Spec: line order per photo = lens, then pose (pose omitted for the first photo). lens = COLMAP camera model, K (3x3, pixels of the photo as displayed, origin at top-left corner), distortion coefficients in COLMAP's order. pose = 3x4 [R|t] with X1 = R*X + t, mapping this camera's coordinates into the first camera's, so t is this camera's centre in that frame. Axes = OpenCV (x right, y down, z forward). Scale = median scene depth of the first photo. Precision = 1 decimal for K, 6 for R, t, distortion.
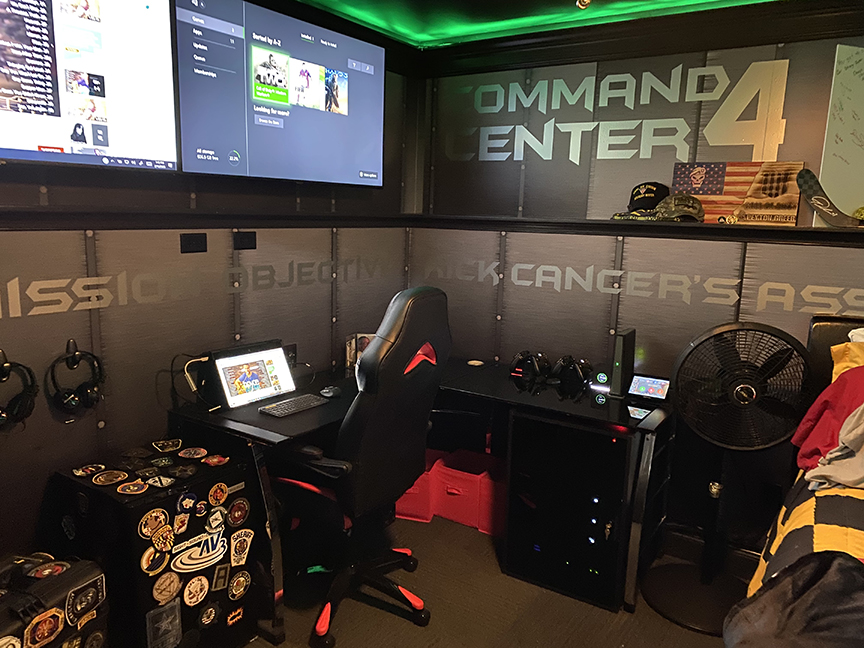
lens RADIAL K [[657.2, 0, 430.0], [0, 657.2, 326.2], [0, 0, 1]] dist [0.008281, 0.001751]
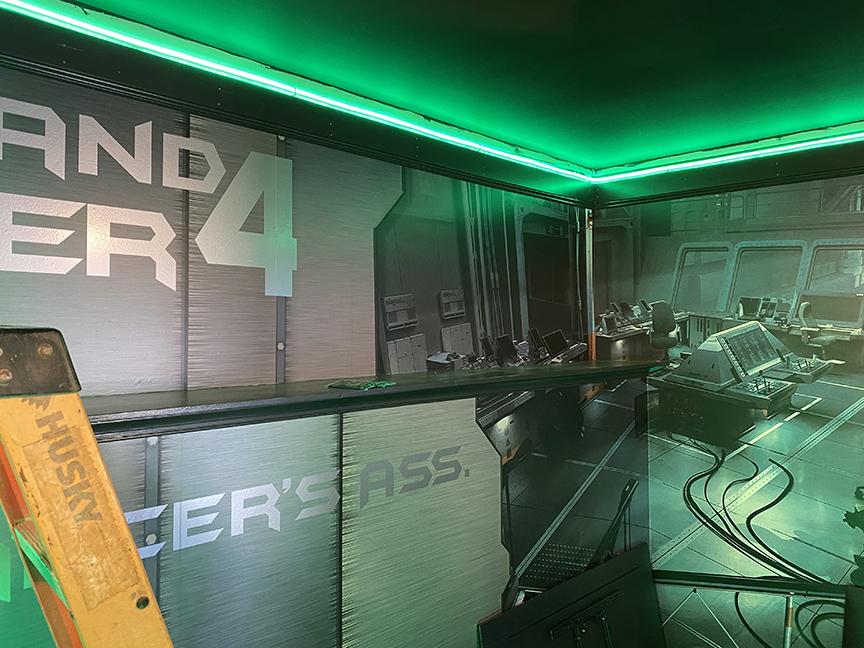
lens RADIAL K [[657.2, 0, 432.1], [0, 657.2, 321.7], [0, 0, 1]] dist [0.008281, 0.001751]
pose [[0.184433, -0.018039, 0.982680, -0.151902], [0.183784, 0.982829, -0.016451, -0.182018], [-0.965509, 0.183635, 0.184581, 0.734154]]
